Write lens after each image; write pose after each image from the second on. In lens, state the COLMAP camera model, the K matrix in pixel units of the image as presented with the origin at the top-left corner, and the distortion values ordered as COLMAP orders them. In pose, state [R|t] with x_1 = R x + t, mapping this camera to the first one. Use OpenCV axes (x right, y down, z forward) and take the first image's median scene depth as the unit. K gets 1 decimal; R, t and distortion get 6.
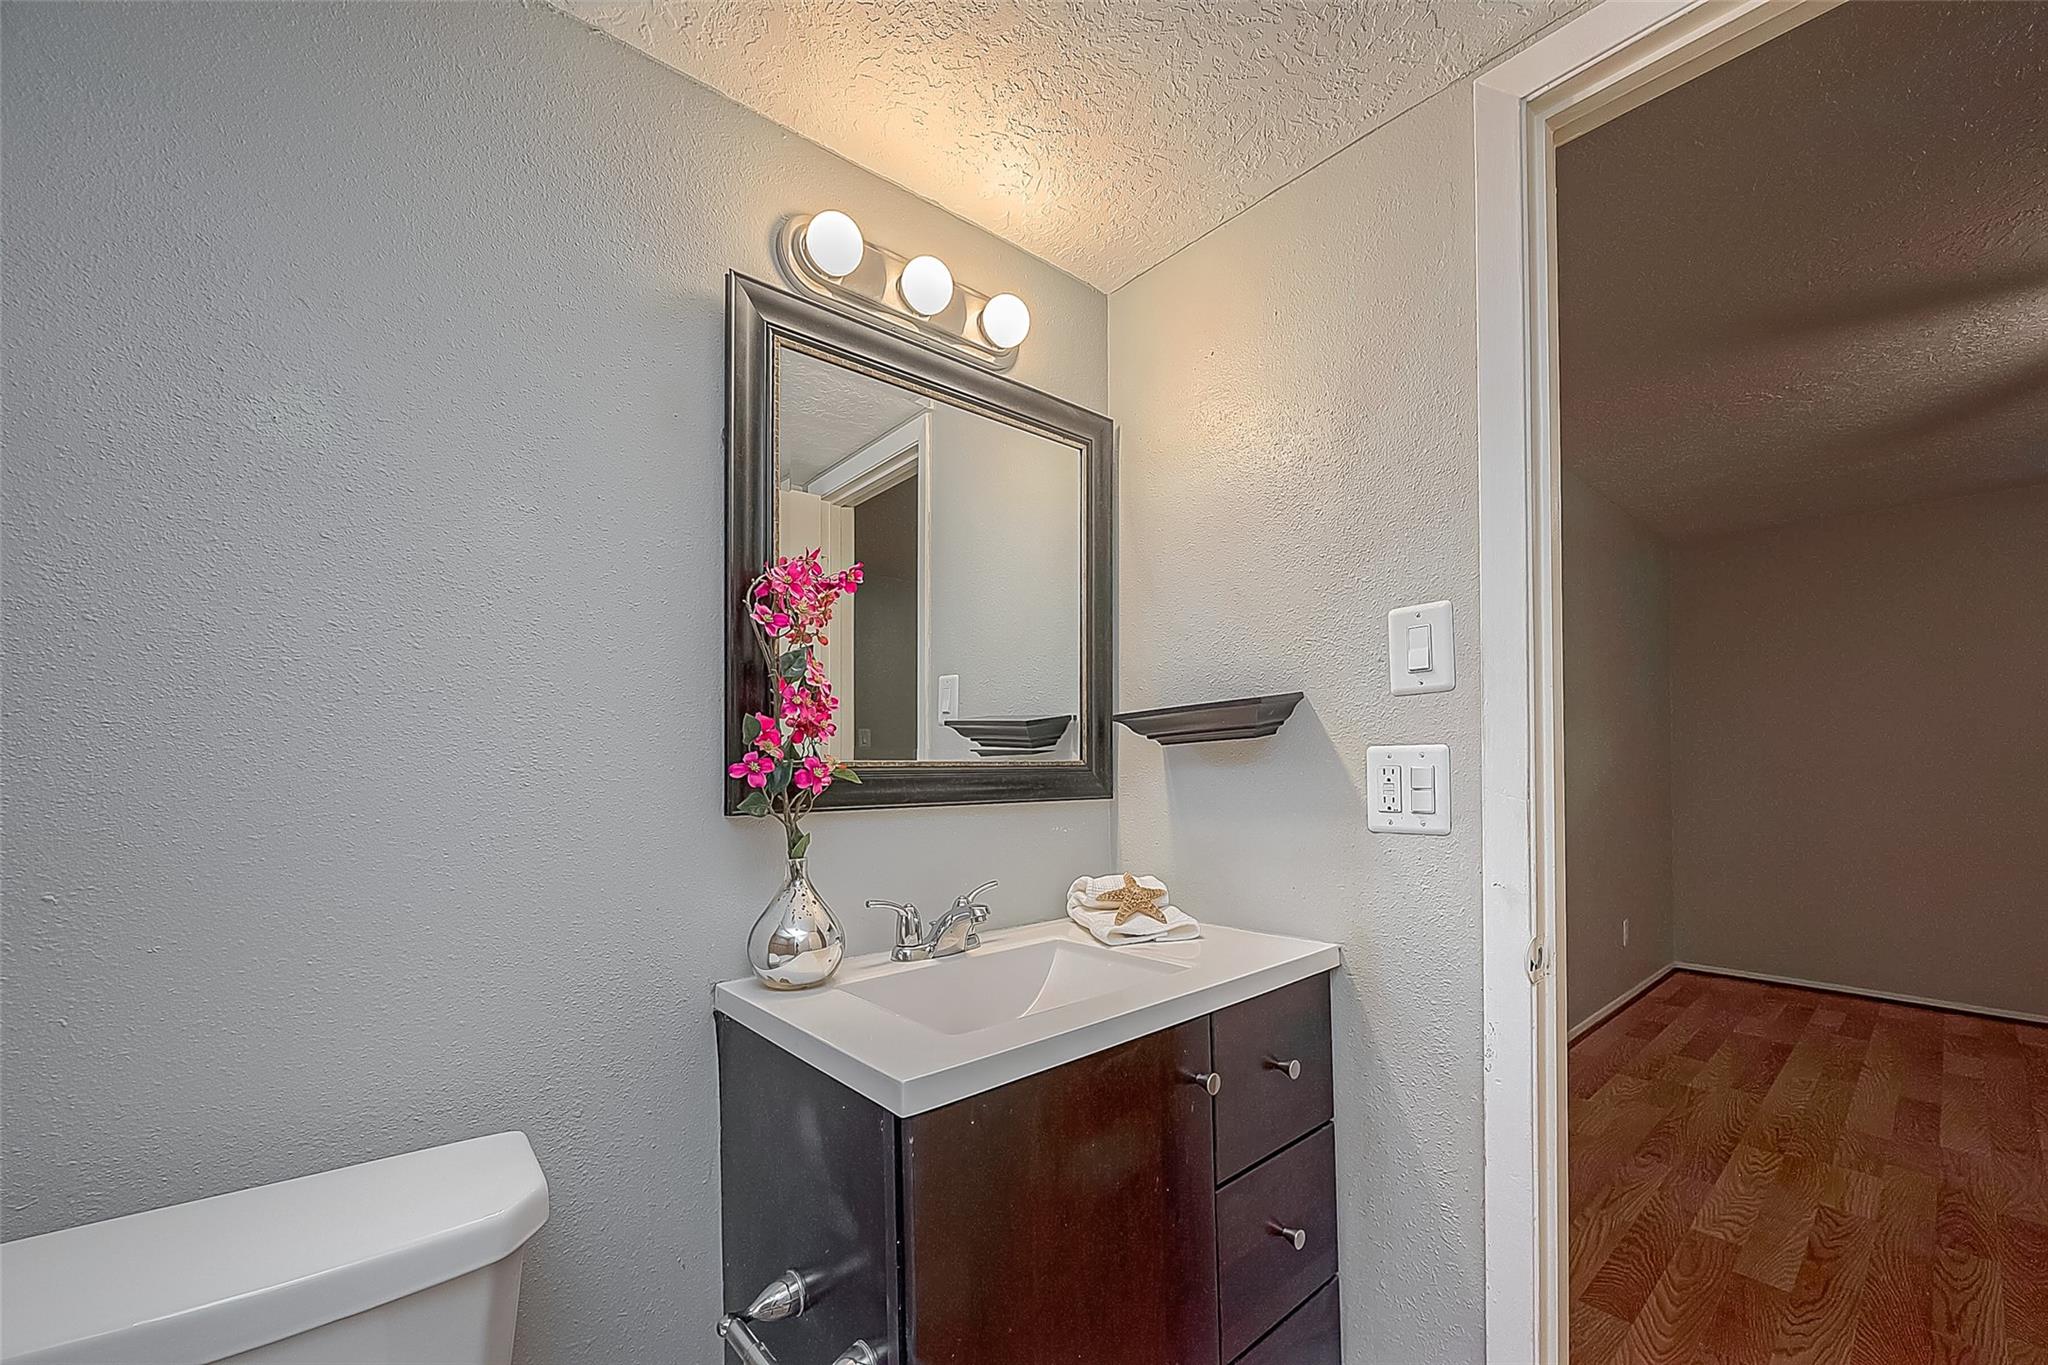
lens RADIAL K [[804.7, 0, 1040.4], [0, 804.7, 753.5], [0, 0, 1]] dist [-0.002262, 0.001428]
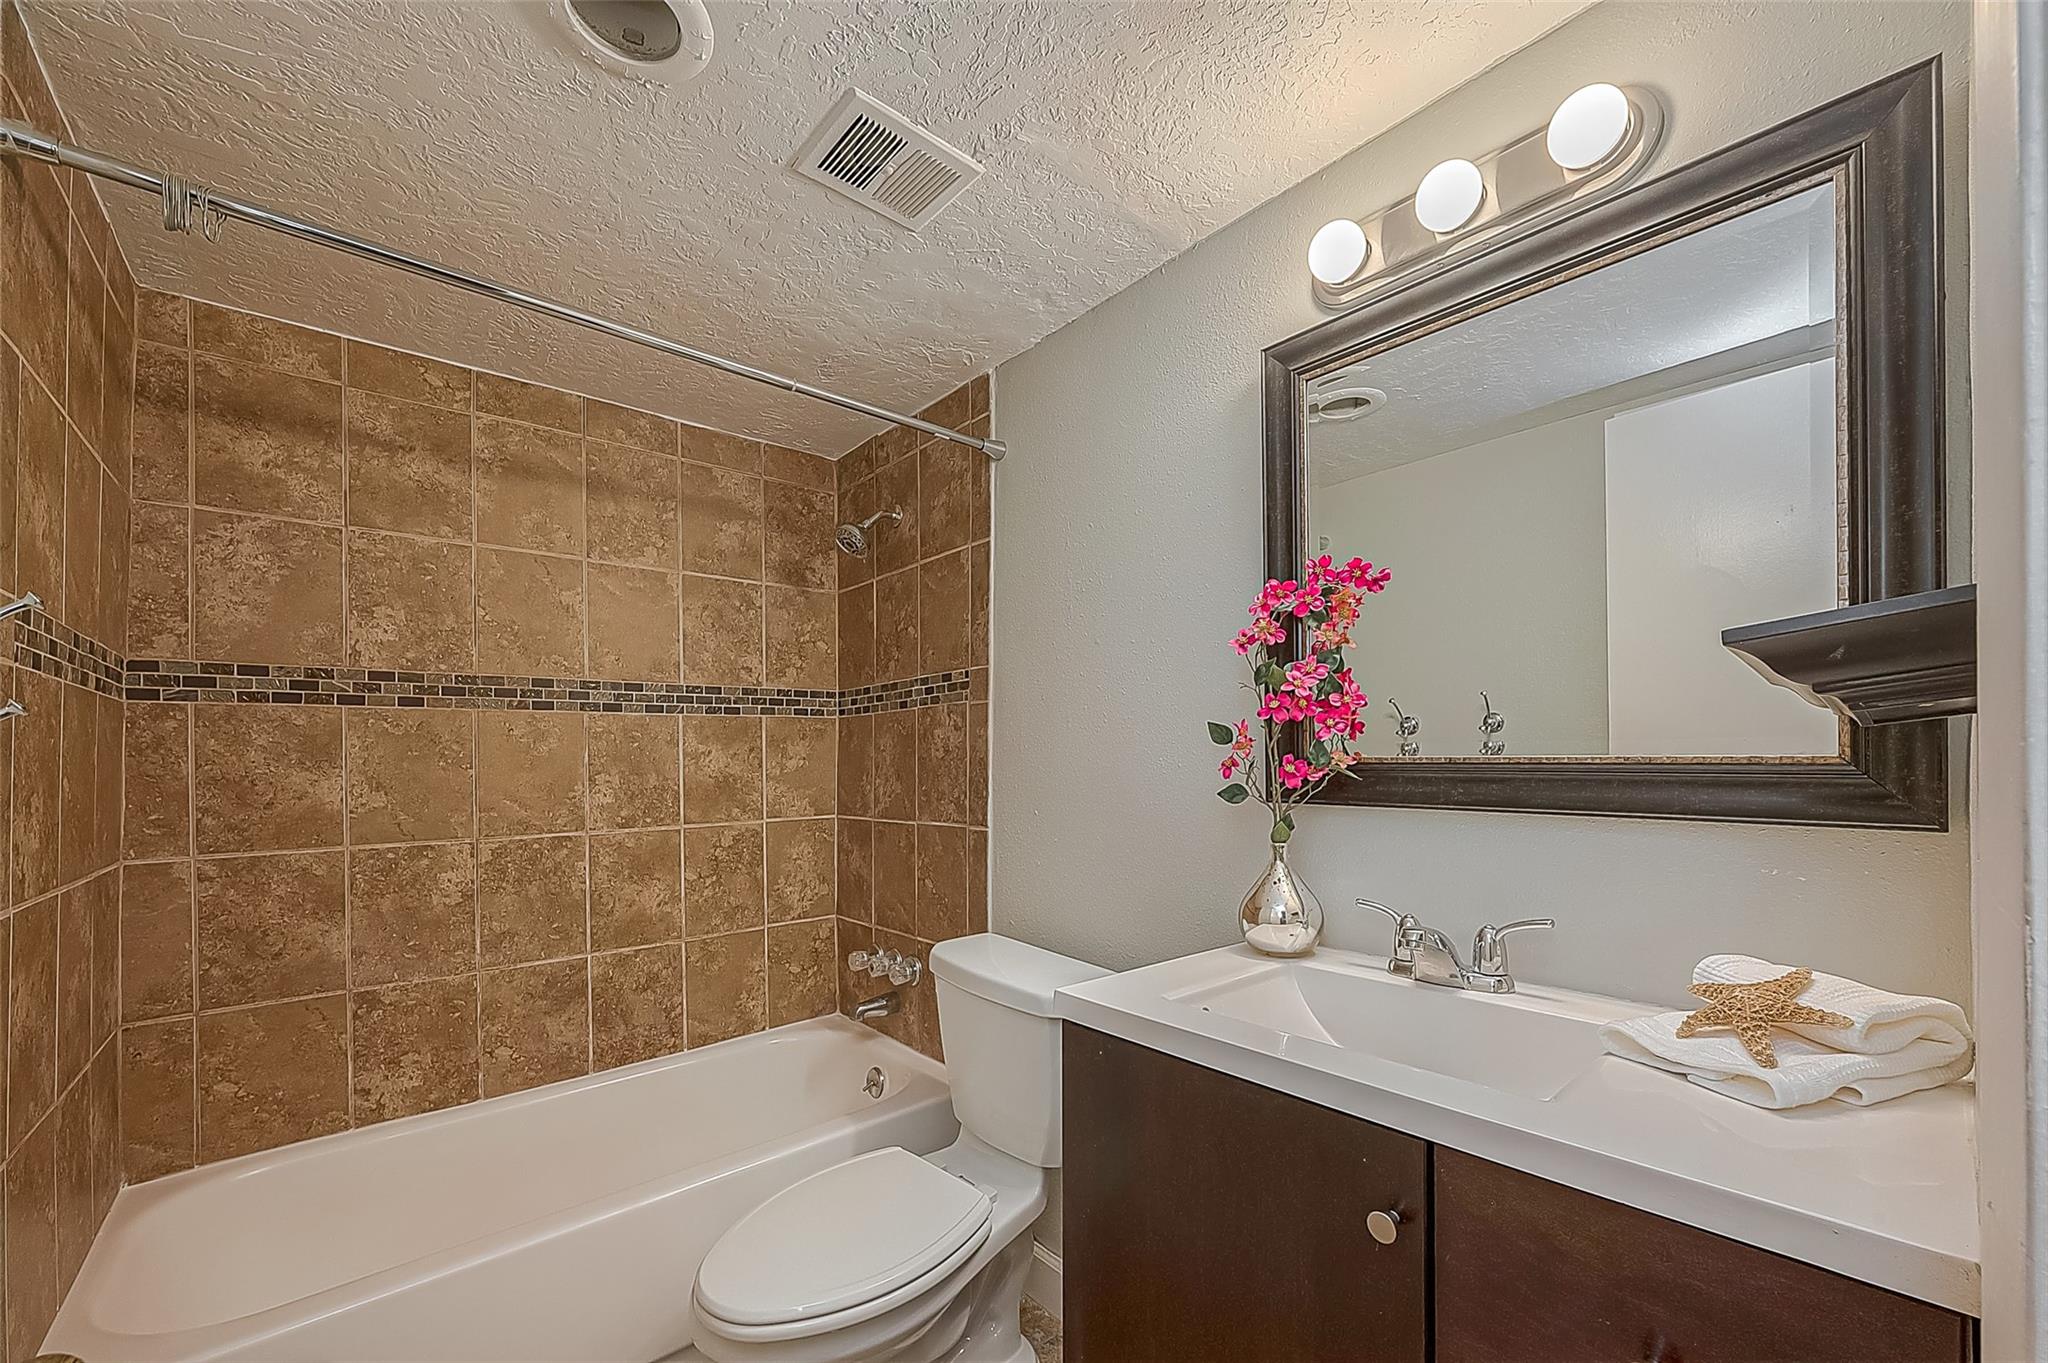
lens RADIAL K [[808.7, 0, 1053.2], [0, 808.7, 744.0], [0, 0, 1]] dist [-0.008620, -0.002335]
pose [[0.010562, 0.016251, -0.999812, 0.771489], [0.028129, 0.999467, 0.016542, -0.035632], [0.999549, -0.028298, 0.010100, 0.609565]]
